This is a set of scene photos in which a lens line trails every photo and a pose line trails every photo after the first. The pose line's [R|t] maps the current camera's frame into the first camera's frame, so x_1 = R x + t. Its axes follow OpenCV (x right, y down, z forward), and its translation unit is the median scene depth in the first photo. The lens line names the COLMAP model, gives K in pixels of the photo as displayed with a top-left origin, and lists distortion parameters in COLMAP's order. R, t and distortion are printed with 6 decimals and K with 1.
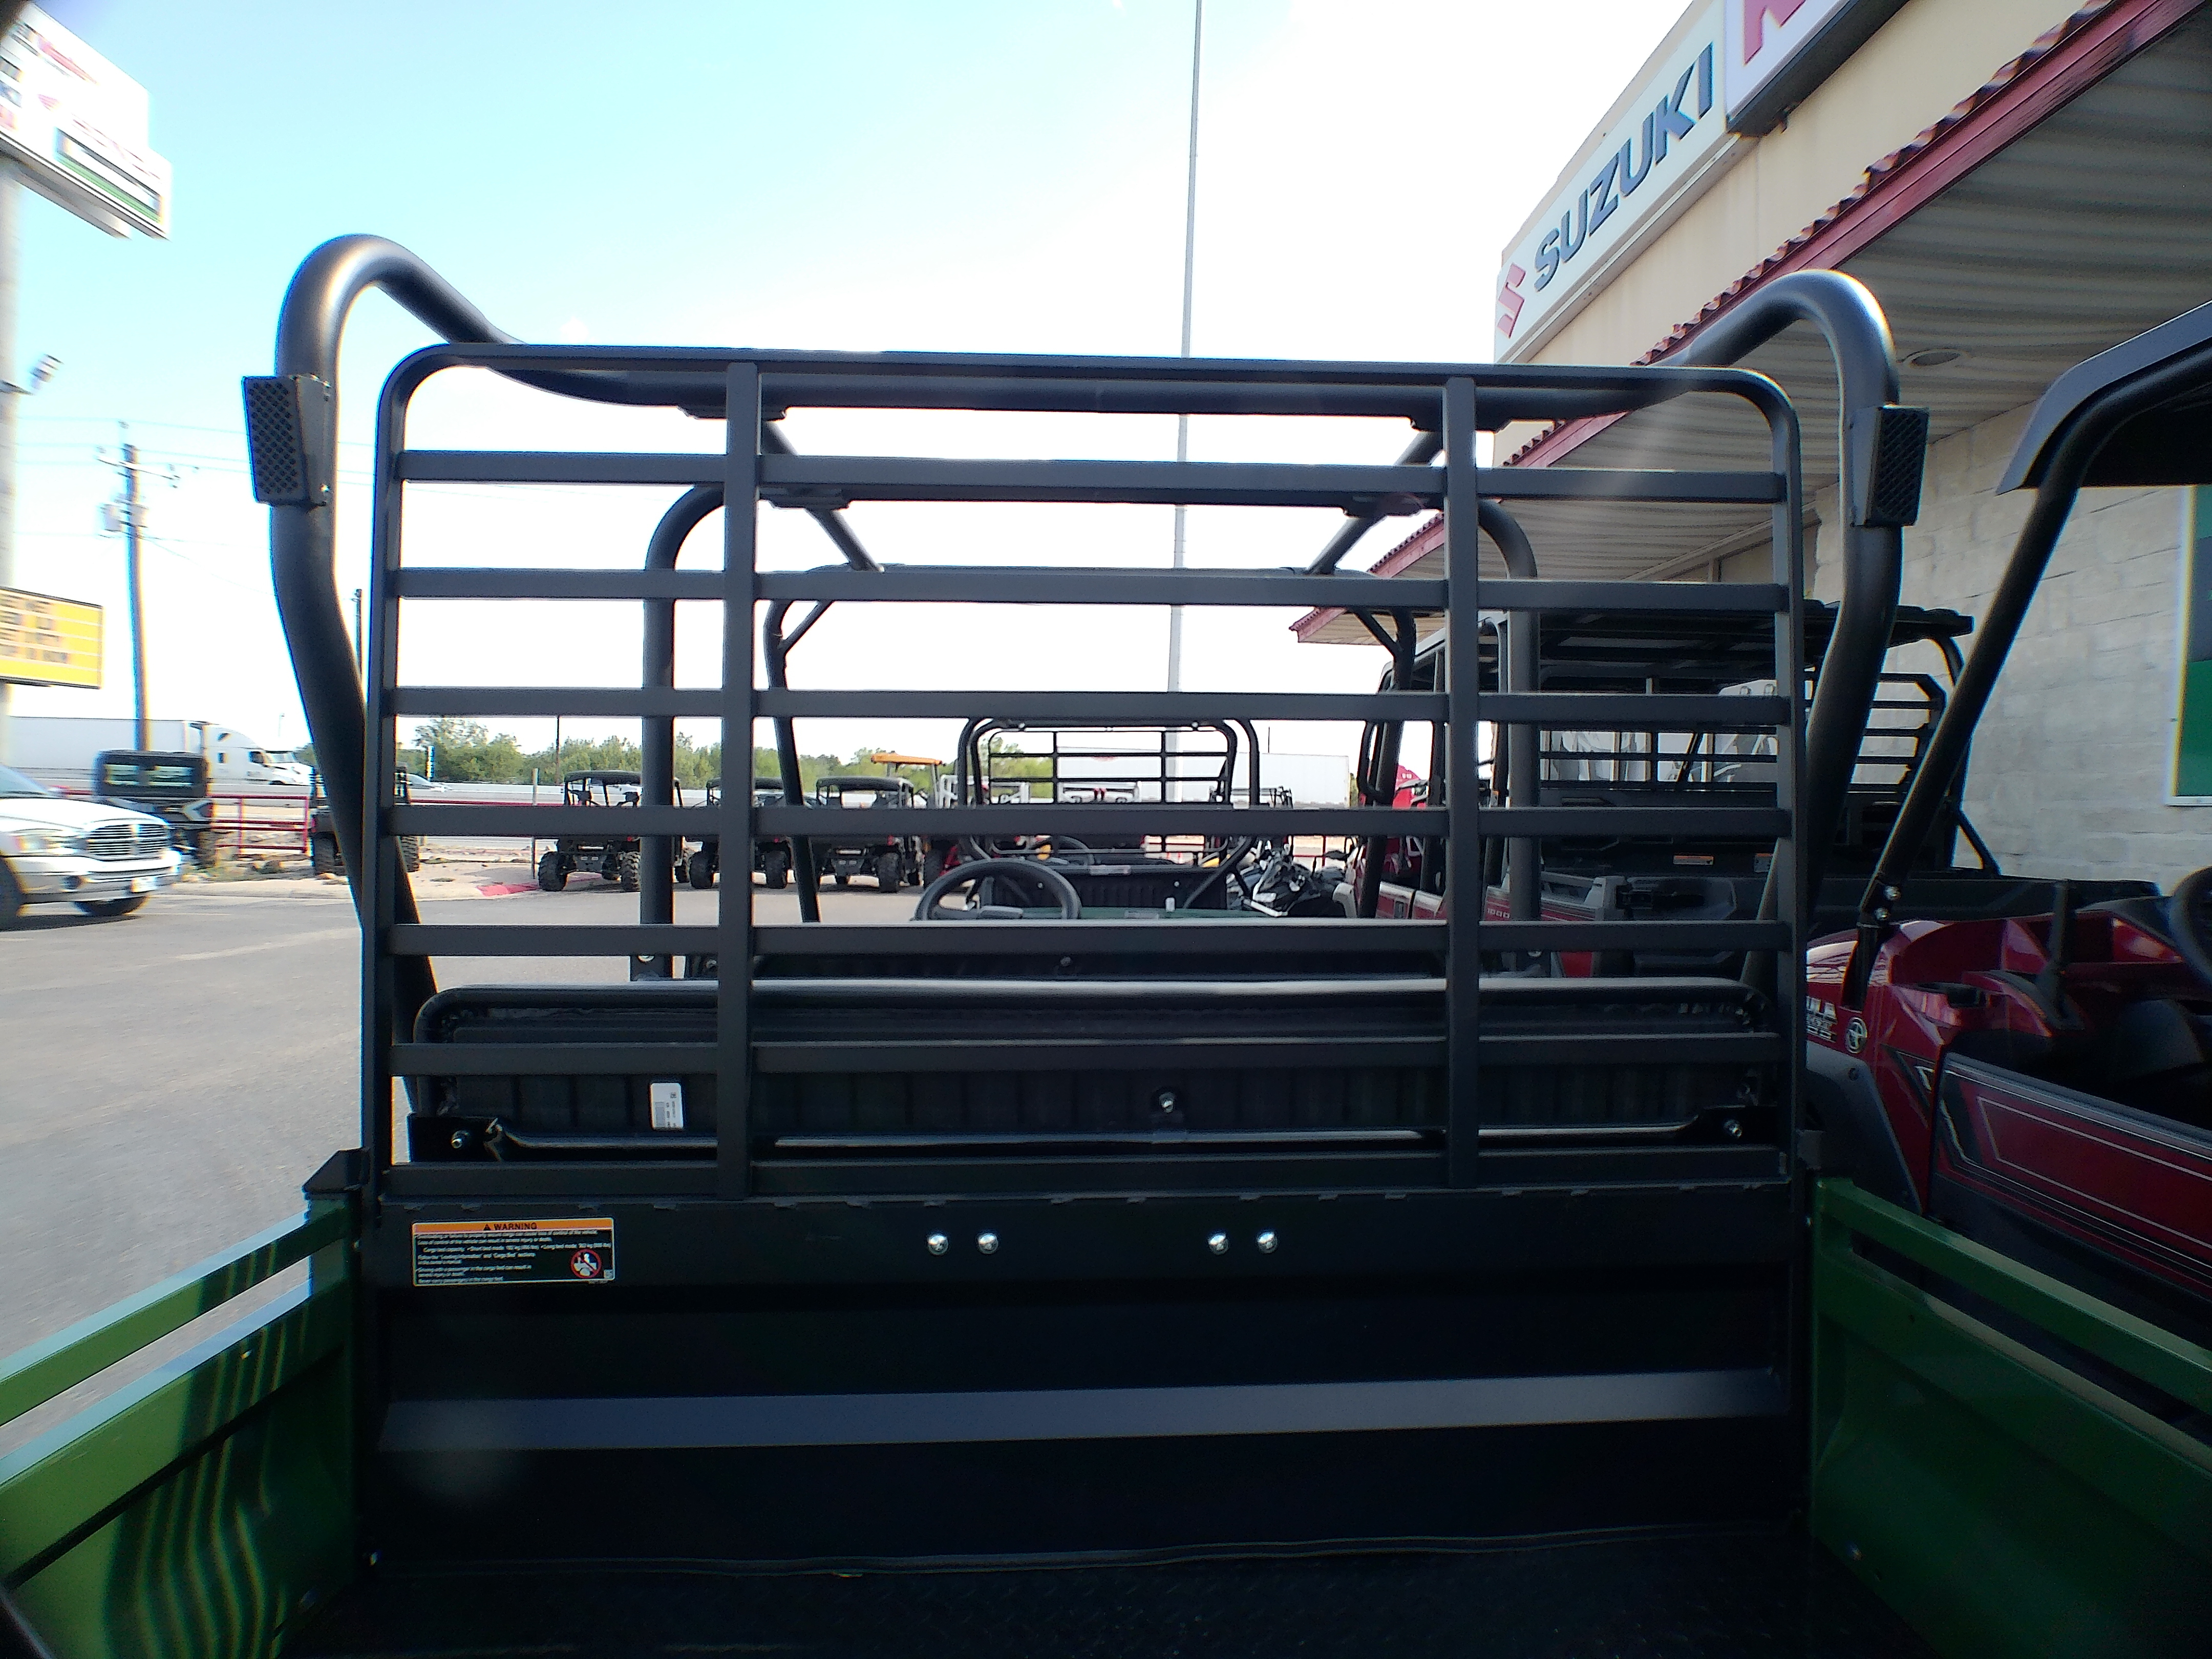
lens RADIAL K [[1202.5, 0, 1150.7], [0, 1202.5, 834.2], [0, 0, 1]] dist [-0.040118, 0.009529]
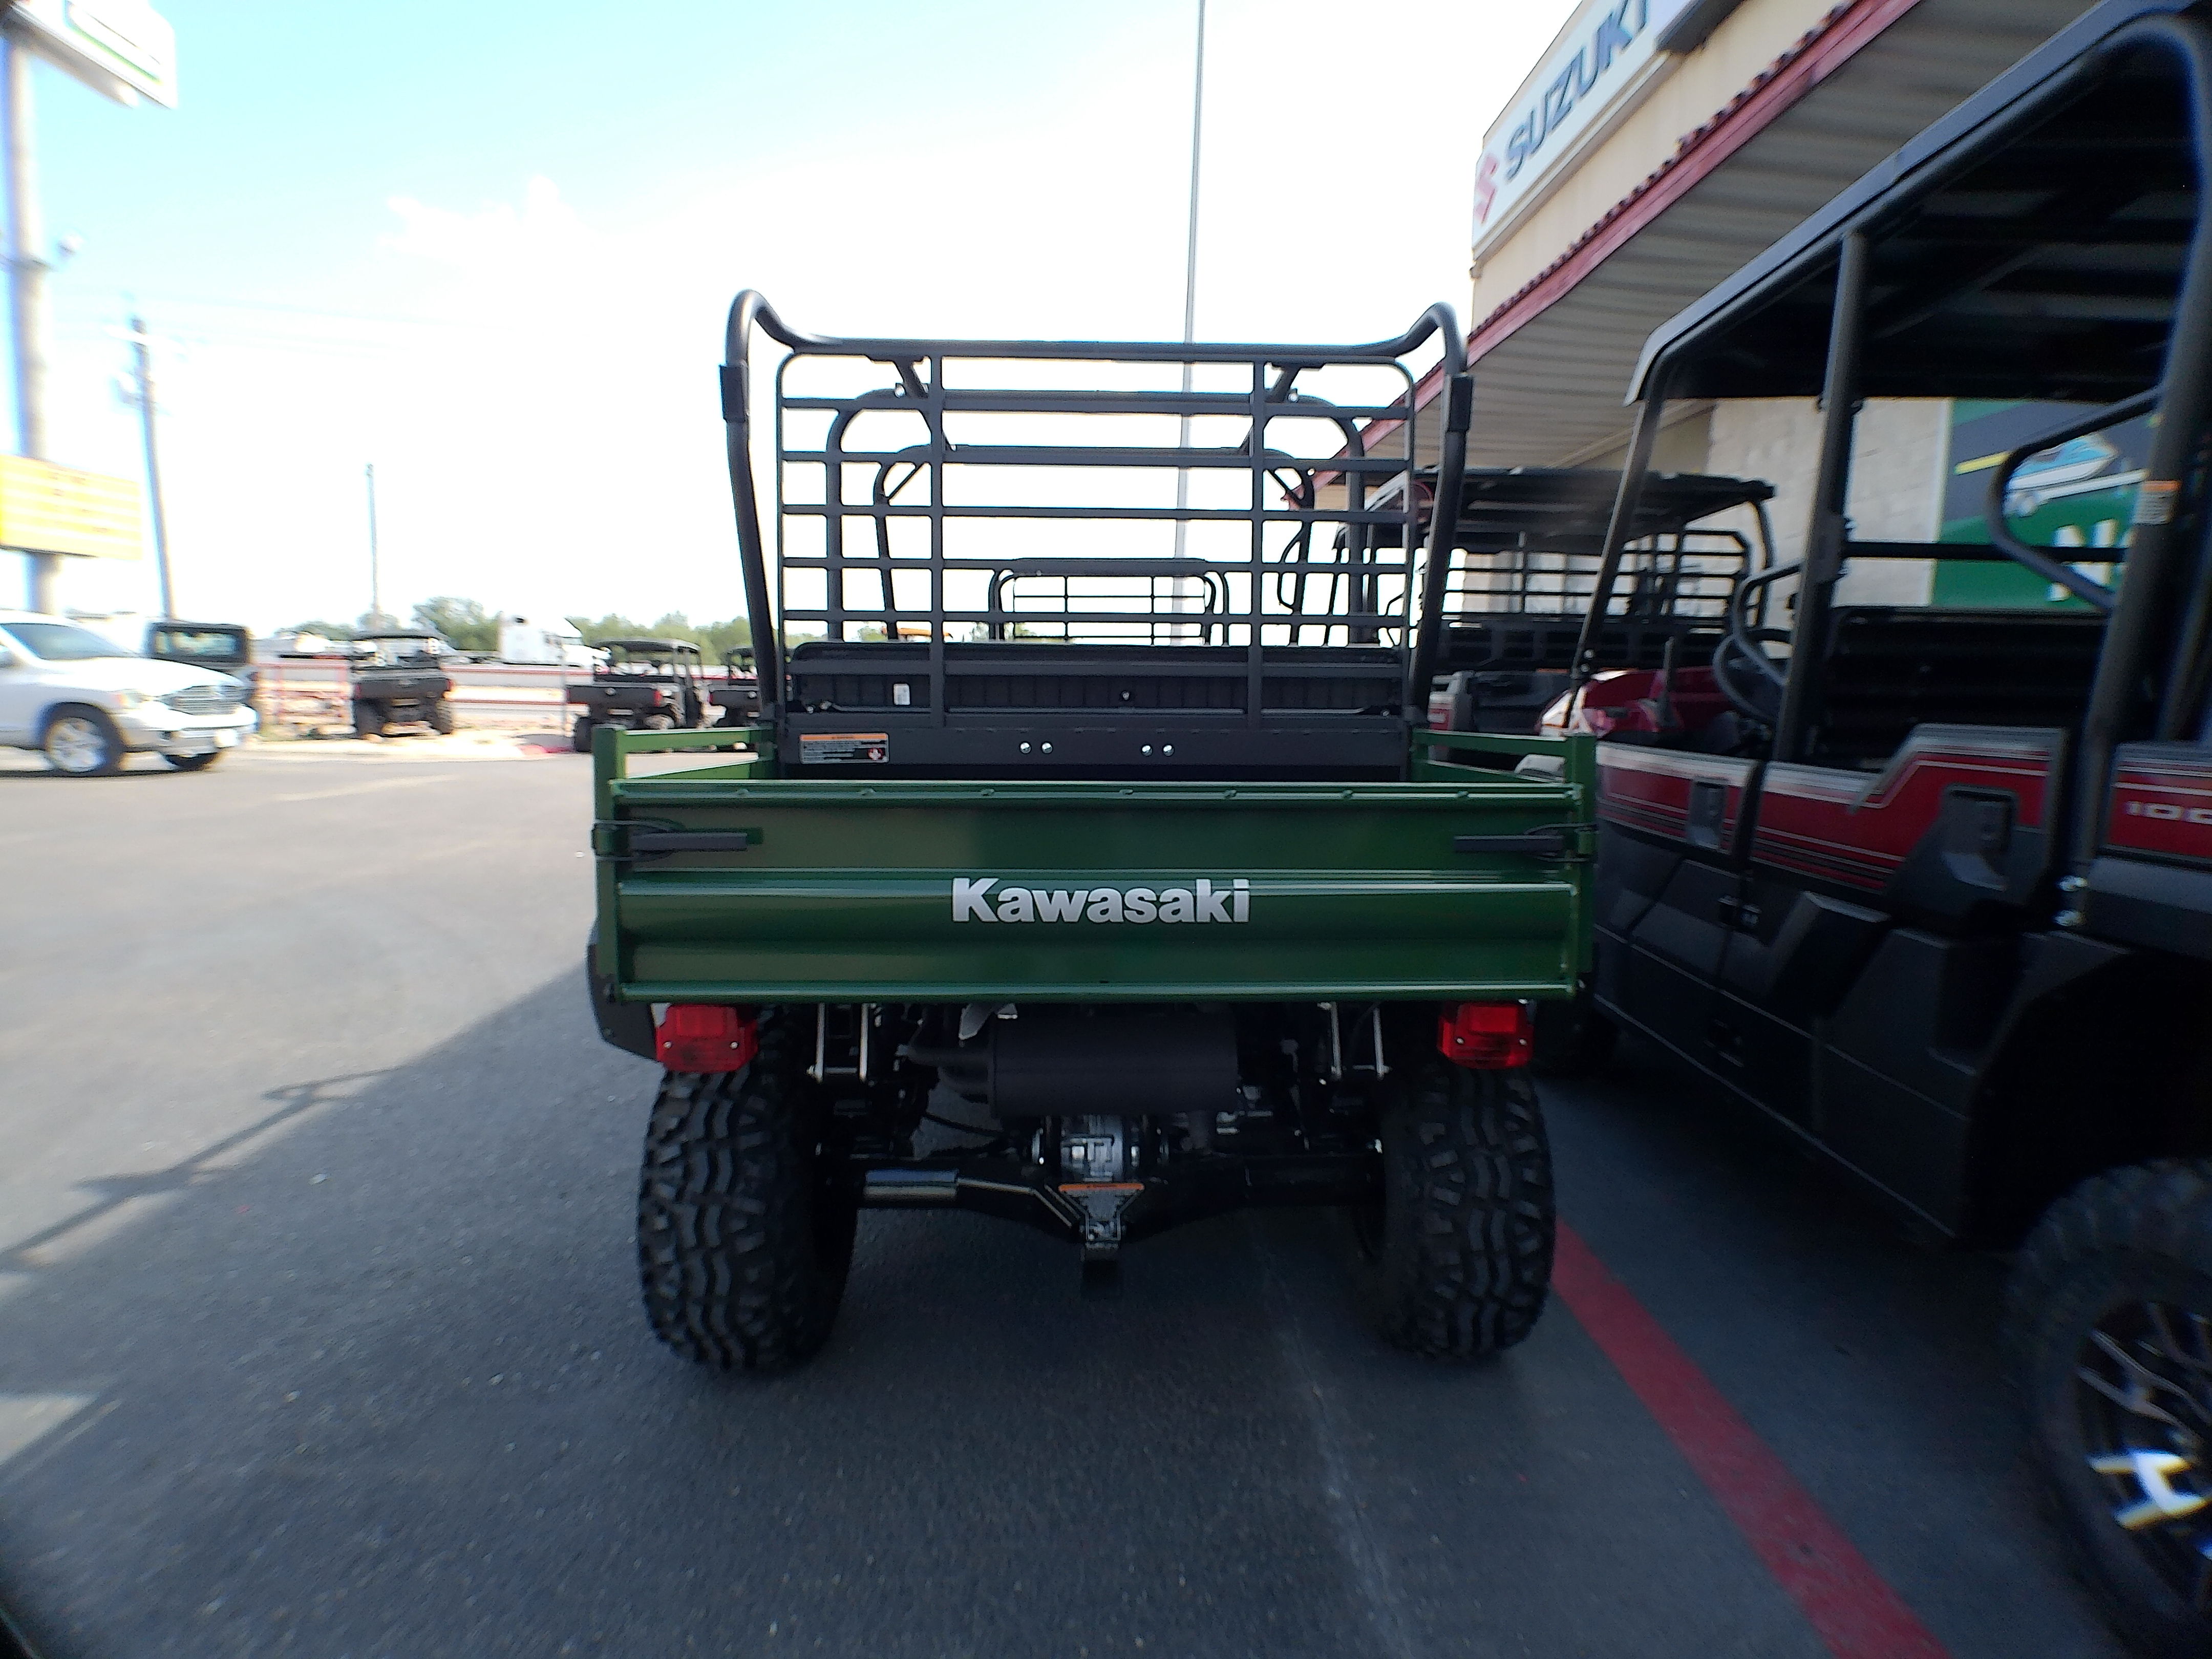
lens RADIAL K [[1202.5, 0, 1141.6], [0, 1202.5, 833.4], [0, 0, 1]] dist [-0.040118, 0.009529]
pose [[0.999938, 0.005135, -0.009835, 0.017835], [-0.004144, 0.995149, 0.098293, 0.069196], [0.010292, -0.098246, 0.995109, -0.332637]]
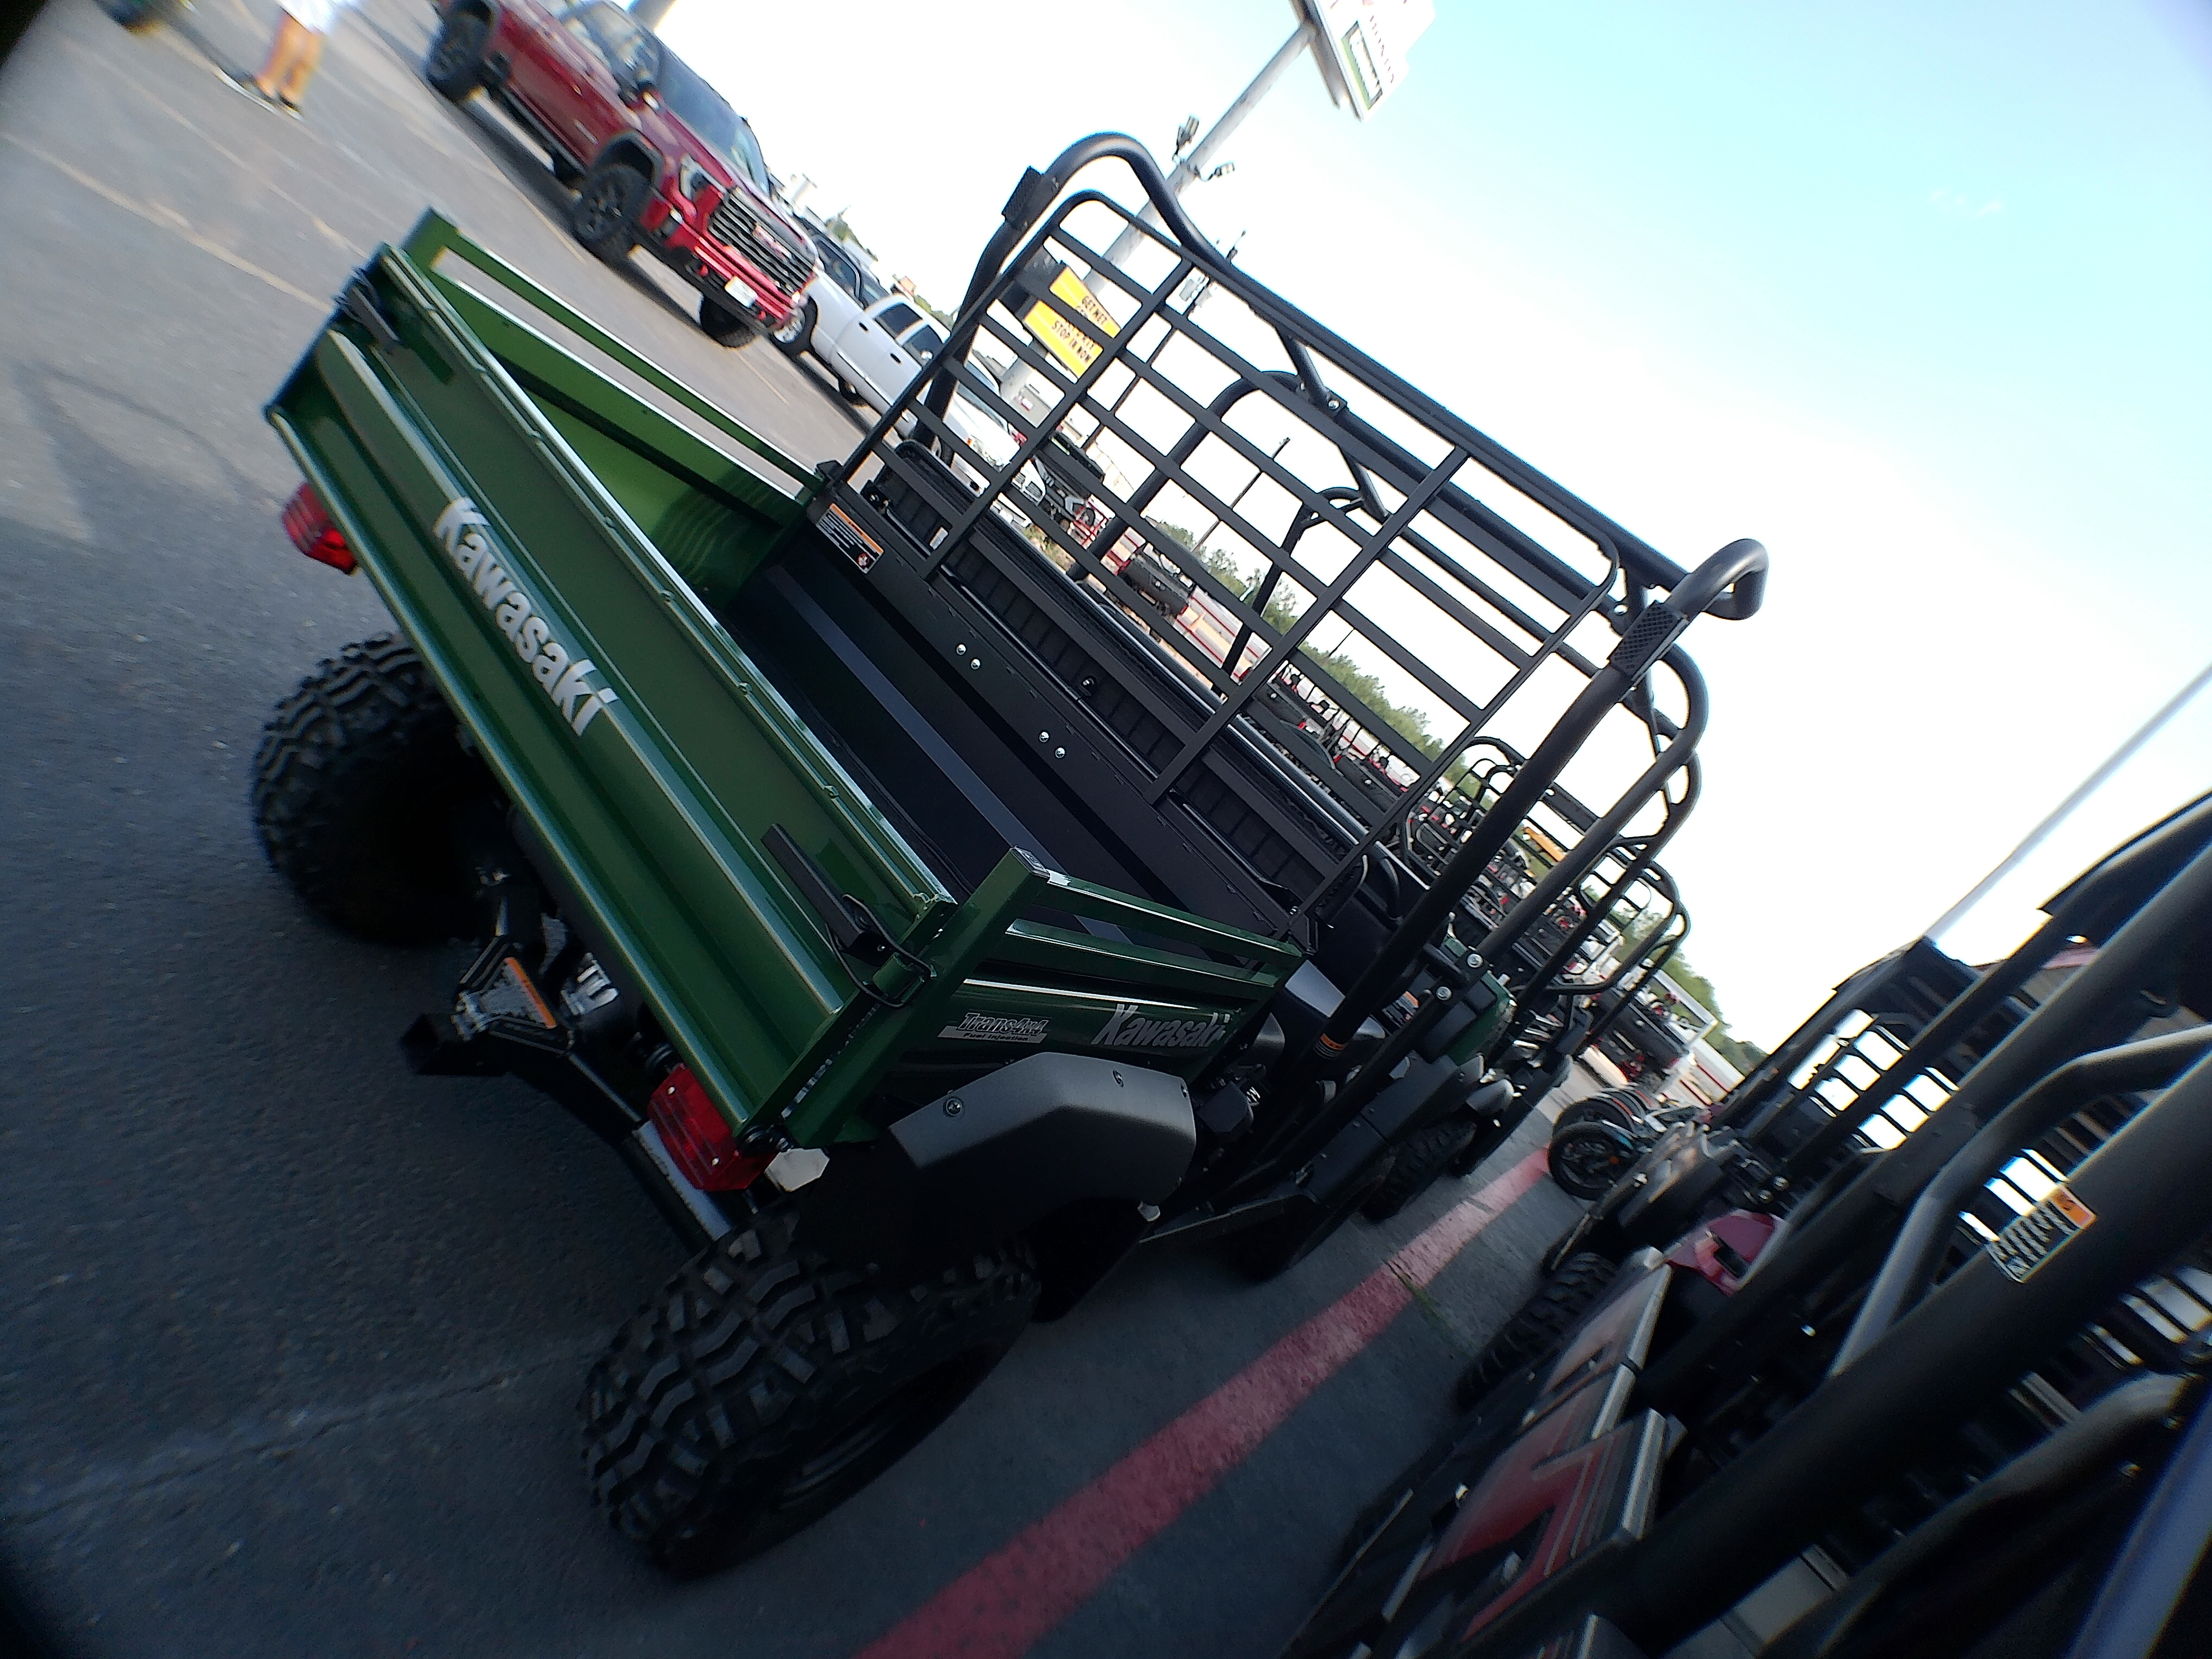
lens RADIAL K [[1202.5, 0, 1154.9], [0, 1202.5, 827.6], [0, 0, 1]] dist [-0.040118, 0.009529]
pose [[0.624089, 0.637089, -0.452360, 0.284419], [-0.656853, 0.741314, 0.137830, 0.017502], [0.423151, 0.211116, 0.881121, -0.147948]]
